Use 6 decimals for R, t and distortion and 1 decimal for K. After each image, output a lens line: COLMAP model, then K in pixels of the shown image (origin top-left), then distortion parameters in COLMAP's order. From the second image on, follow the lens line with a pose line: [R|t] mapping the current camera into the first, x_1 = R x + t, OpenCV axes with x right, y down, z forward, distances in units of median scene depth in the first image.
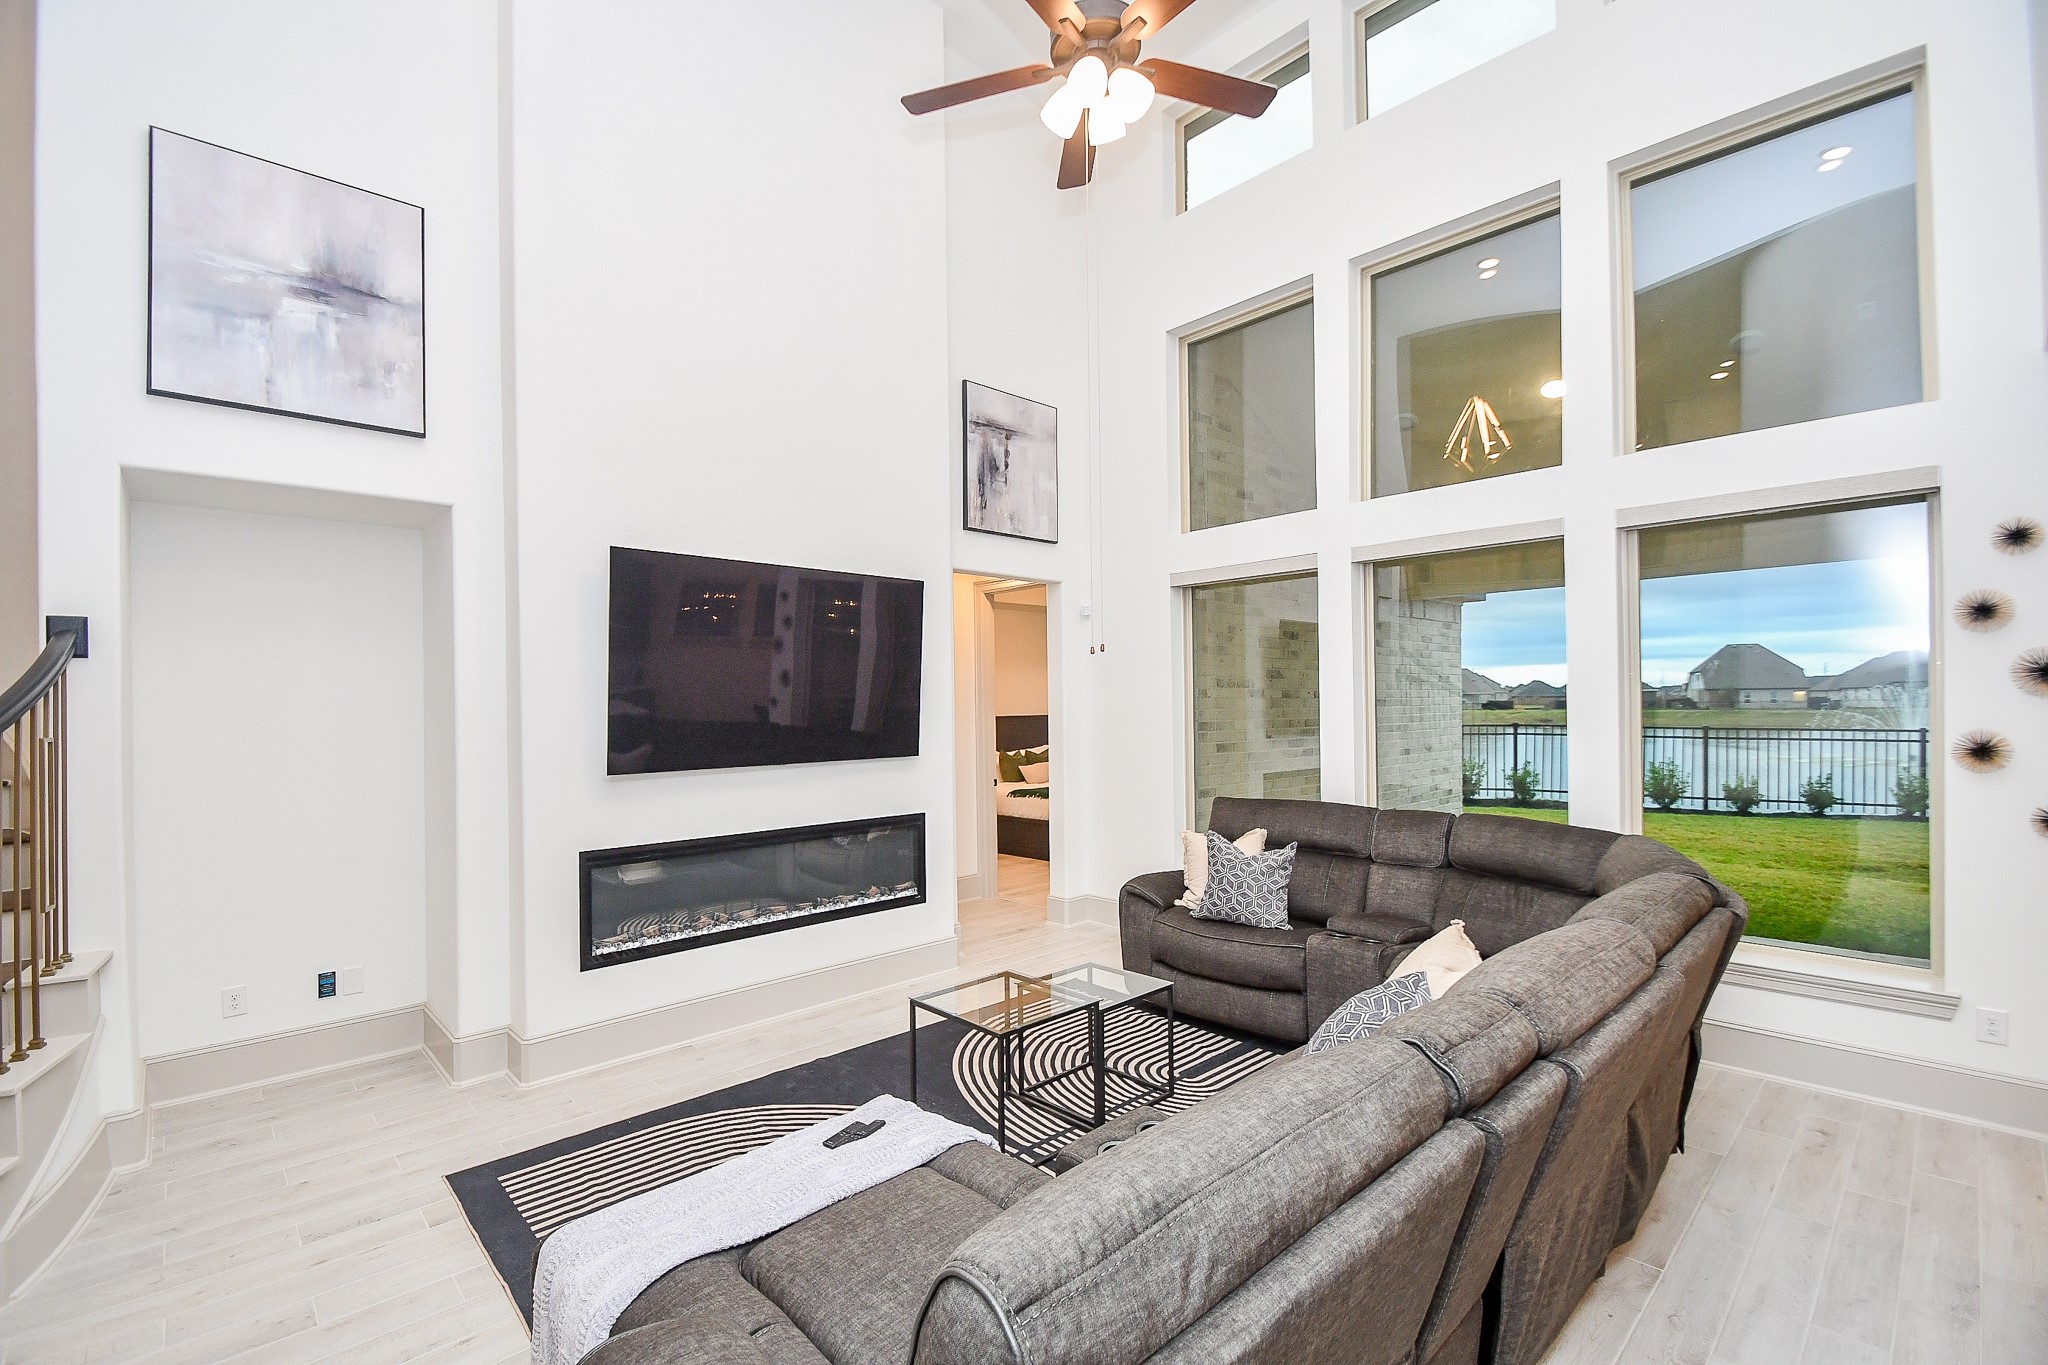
lens RADIAL K [[901.4, 0, 1024.1], [0, 901.4, 680.0], [0, 0, 1]] dist [0.011228, -0.004179]
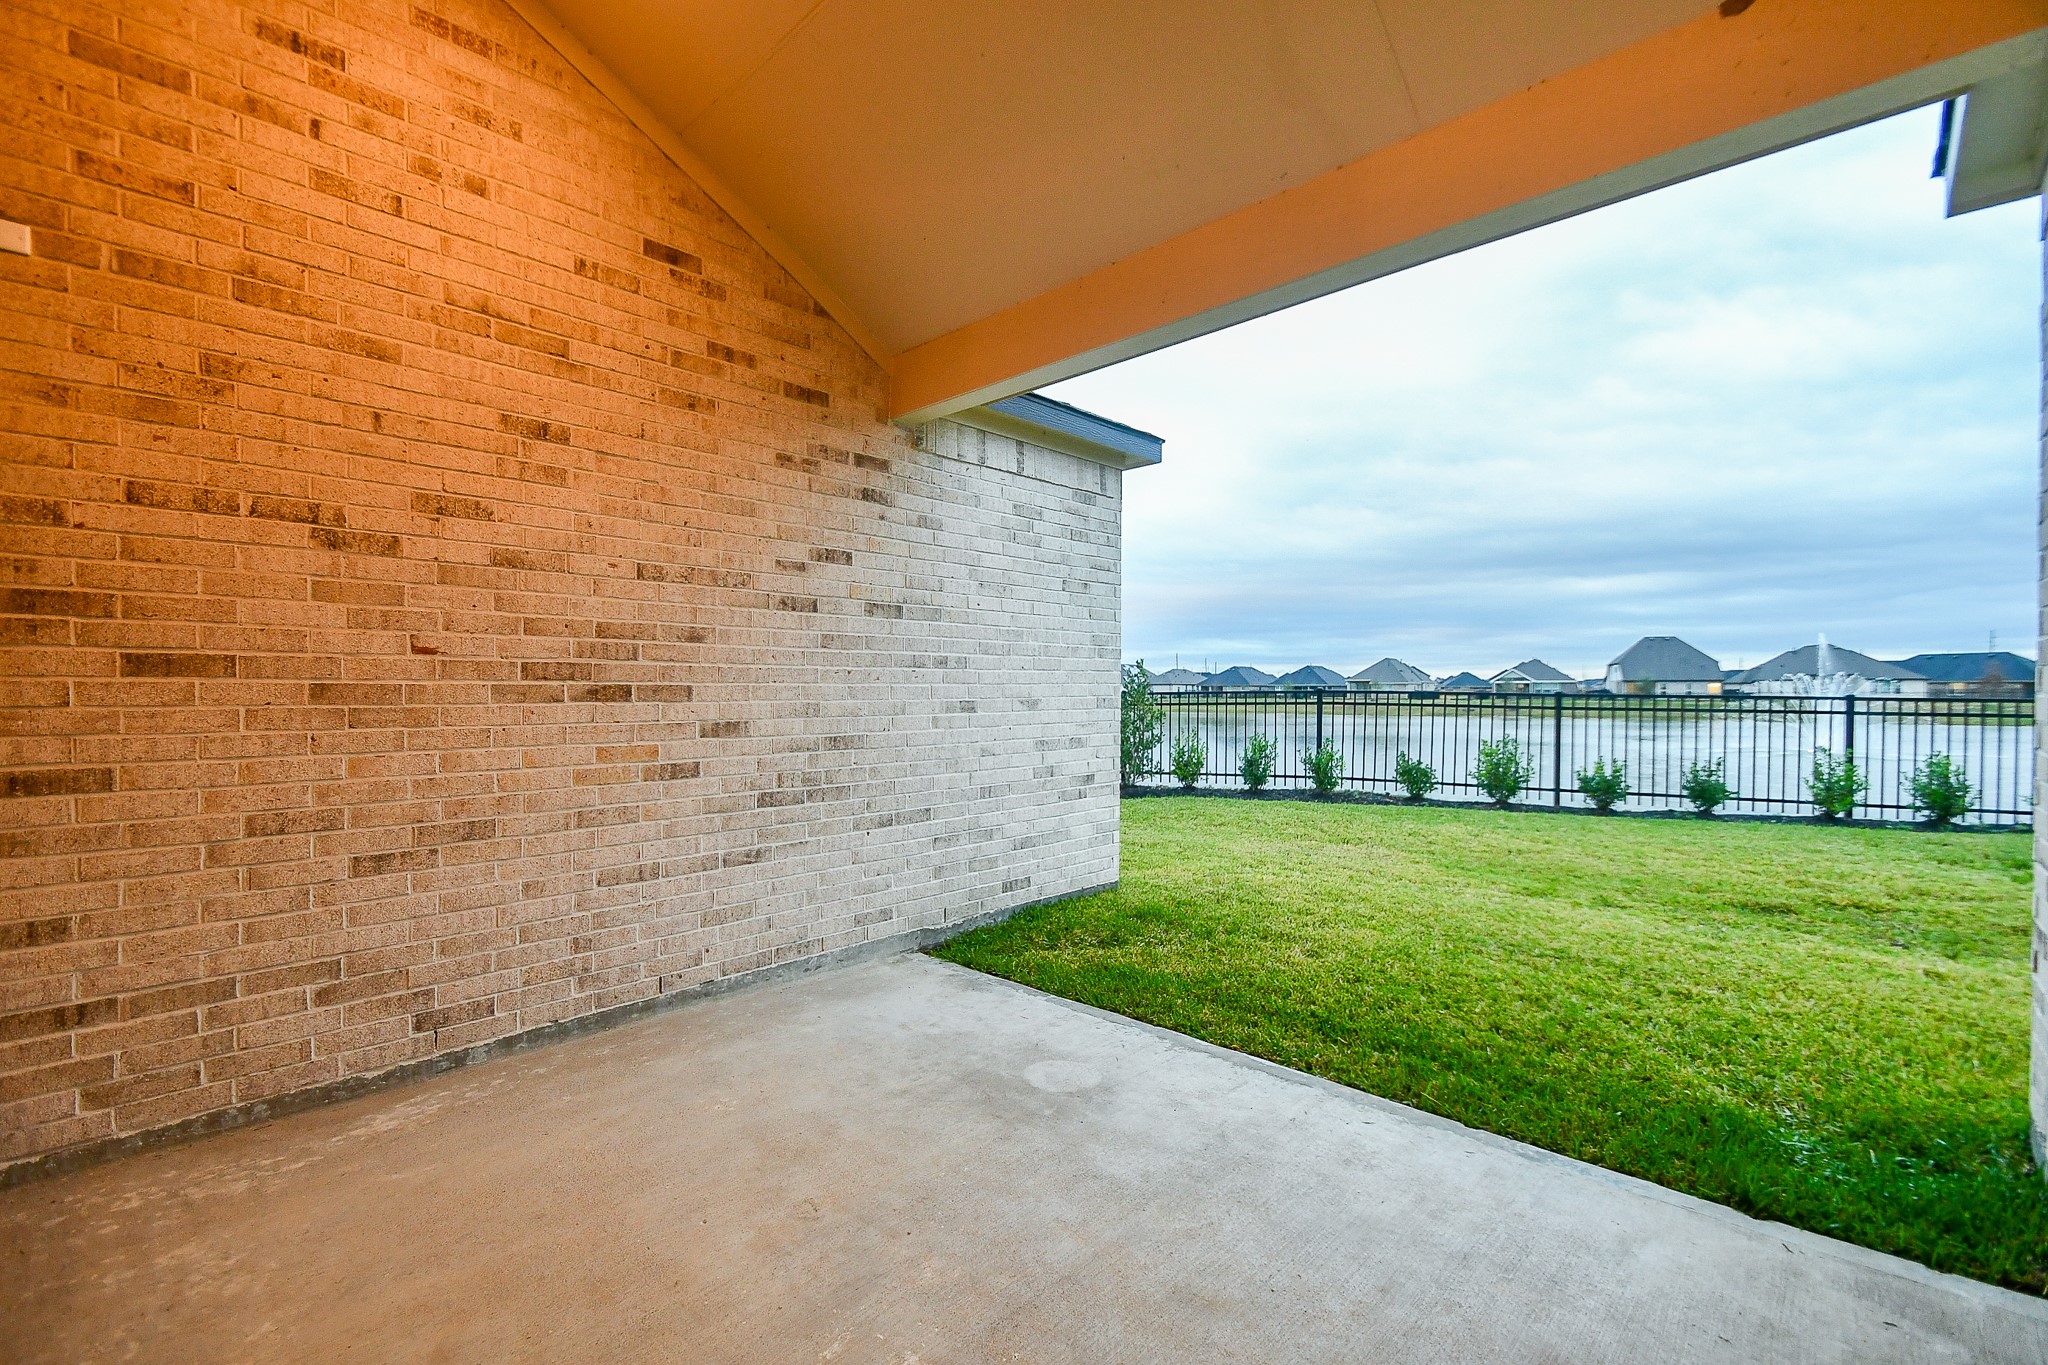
lens RADIAL K [[901.4, 0, 986.4], [0, 901.4, 673.8], [0, 0, 1]] dist [0.011228, -0.004179]
pose [[0.999519, 0.008390, 0.029868, 0.278560], [-0.008581, 0.999943, 0.006276, 0.037055], [-0.029813, -0.006530, 0.999534, 0.294643]]
